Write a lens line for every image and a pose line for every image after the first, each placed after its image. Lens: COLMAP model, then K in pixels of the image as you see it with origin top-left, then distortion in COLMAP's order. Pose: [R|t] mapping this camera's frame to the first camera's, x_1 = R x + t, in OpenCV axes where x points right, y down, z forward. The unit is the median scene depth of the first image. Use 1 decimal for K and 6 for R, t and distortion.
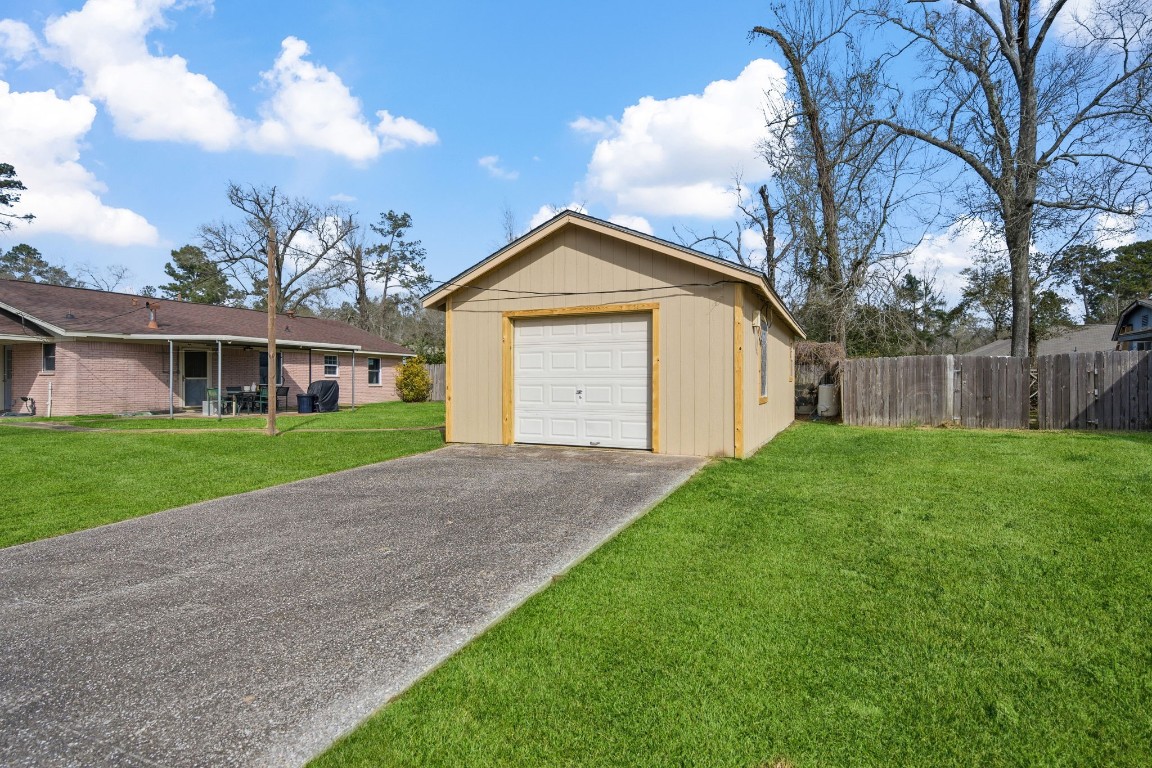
lens RADIAL K [[585.5, 0, 575.8], [0, 585.5, 384.8], [0, 0, 1]] dist [-0.001089, 0.000382]
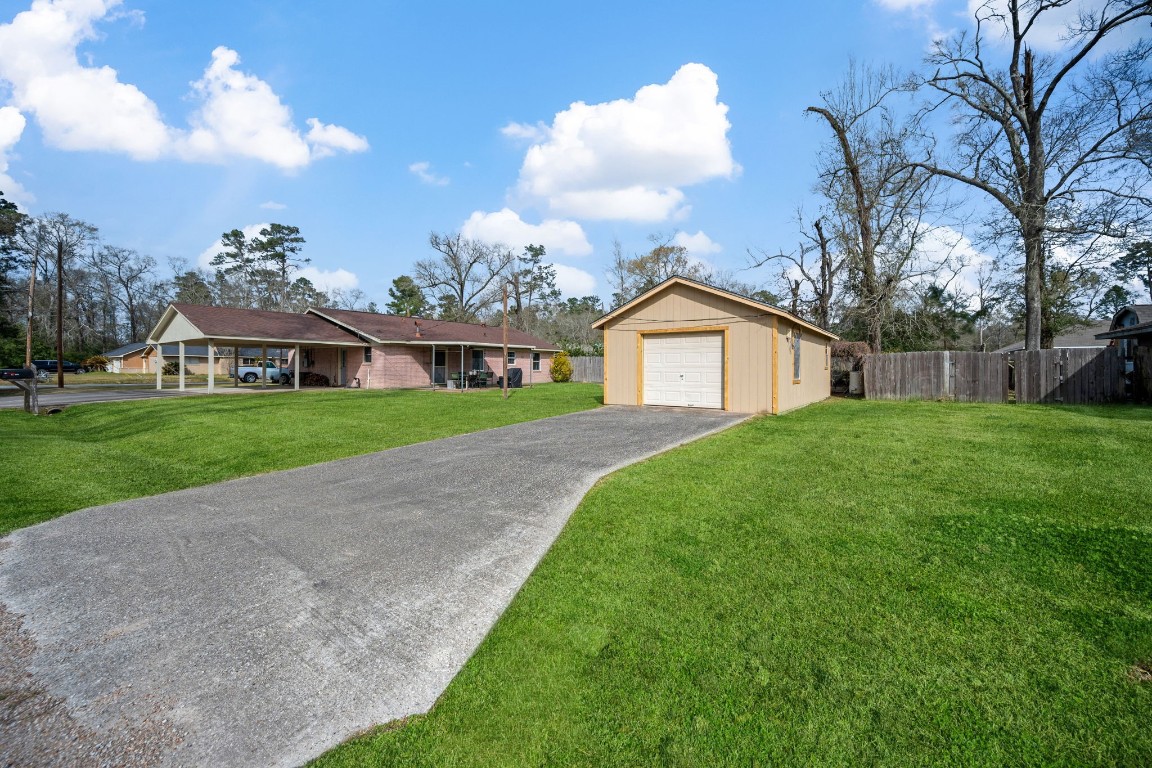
lens RADIAL K [[465.6, 0, 579.2], [0, 465.6, 370.2], [0, 0, 1]] dist [0.009176, -0.000587]
pose [[0.982799, 0.002011, -0.184665, -0.018622], [-0.001982, 0.999998, 0.000339, -0.002515], [0.184665, 0.000033, 0.982801, -0.212405]]
